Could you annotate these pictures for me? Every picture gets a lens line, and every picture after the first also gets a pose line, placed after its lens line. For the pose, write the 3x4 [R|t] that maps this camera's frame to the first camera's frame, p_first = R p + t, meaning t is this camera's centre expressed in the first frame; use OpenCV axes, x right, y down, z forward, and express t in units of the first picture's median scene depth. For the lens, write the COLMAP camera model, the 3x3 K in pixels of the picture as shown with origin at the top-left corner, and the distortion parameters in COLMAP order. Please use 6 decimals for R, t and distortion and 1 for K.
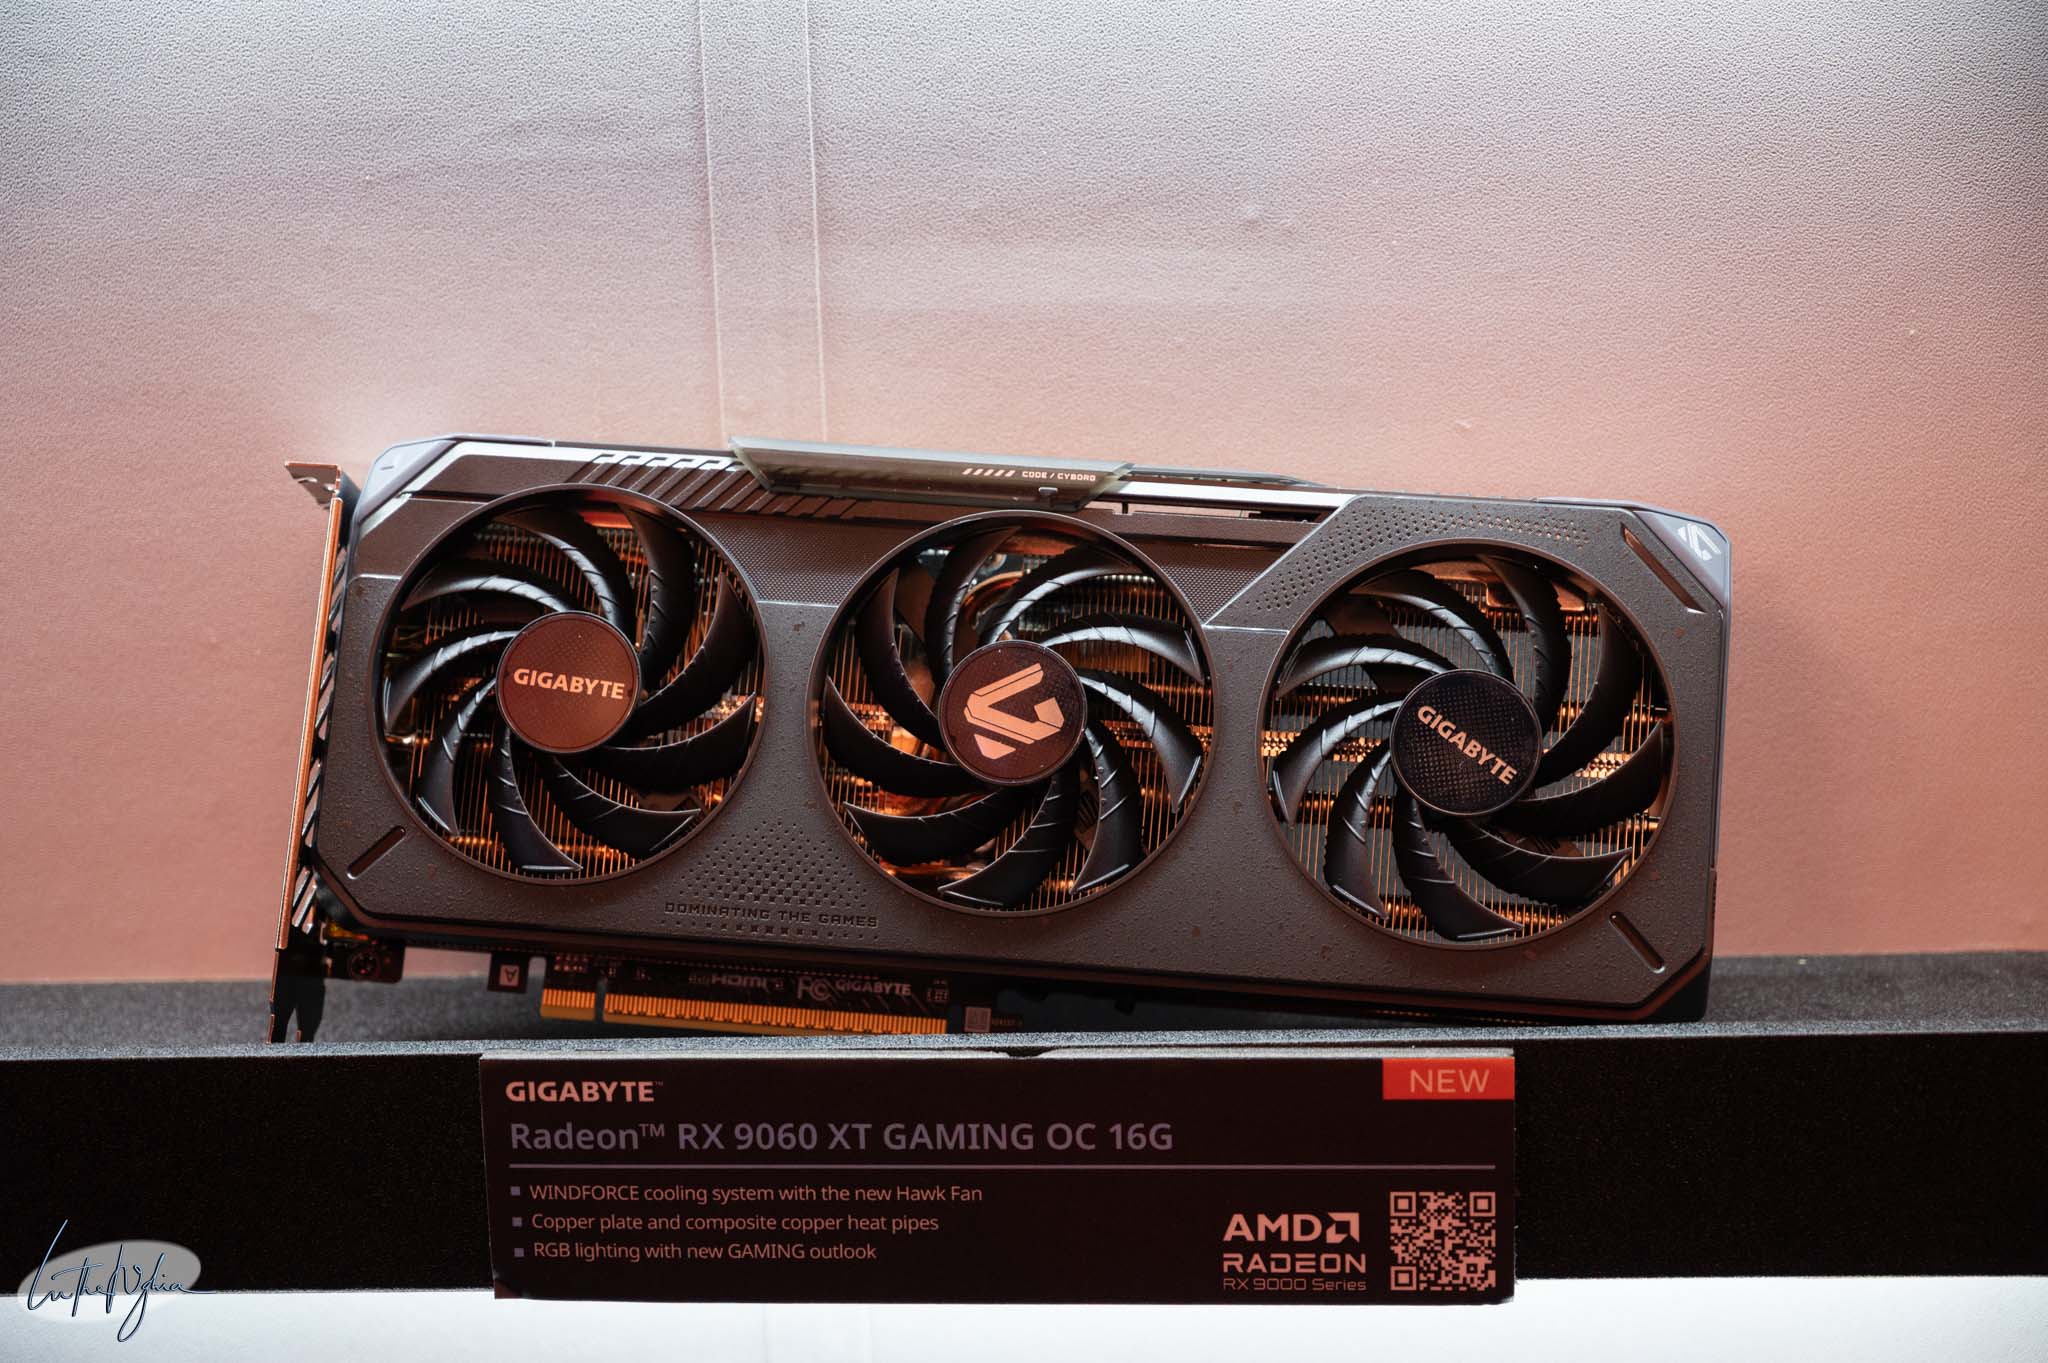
lens RADIAL K [[4177.4, 0, 1024.0], [0, 4177.4, 681.5], [0, 0, 1]] dist [0.017269, 0.154935]
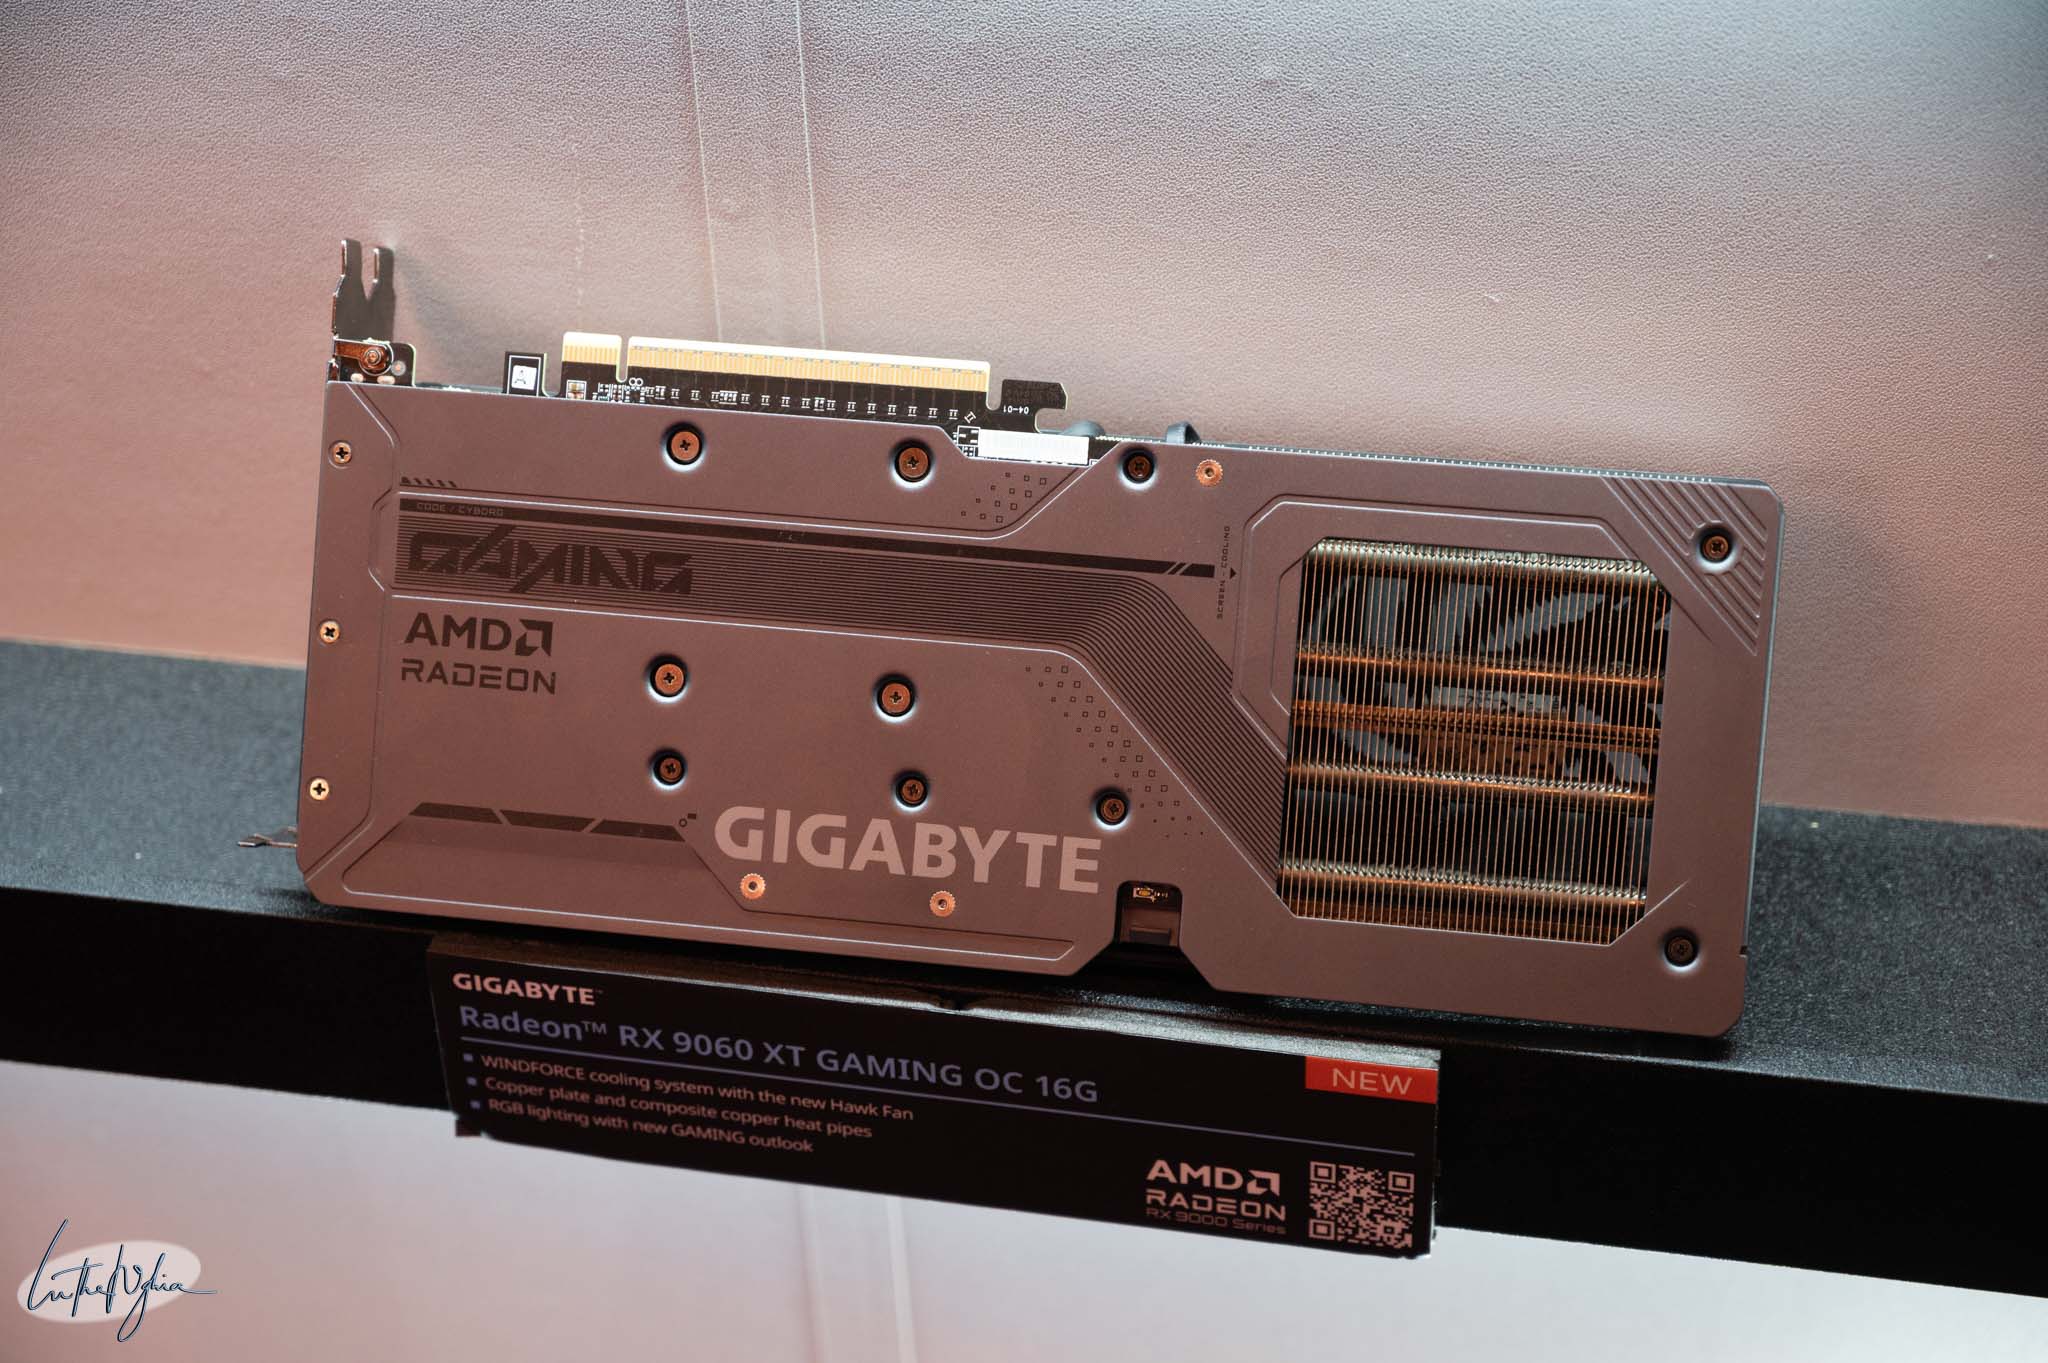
lens RADIAL K [[4177.4, 0, 1024.0], [0, 4177.4, 681.5], [0, 0, 1]] dist [0.017269, 0.154935]
pose [[0.991012, 0.076953, -0.109425, 0.119505], [-0.025475, 0.911572, 0.410350, -0.389823], [0.131327, -0.403874, 0.905339, 0.128747]]
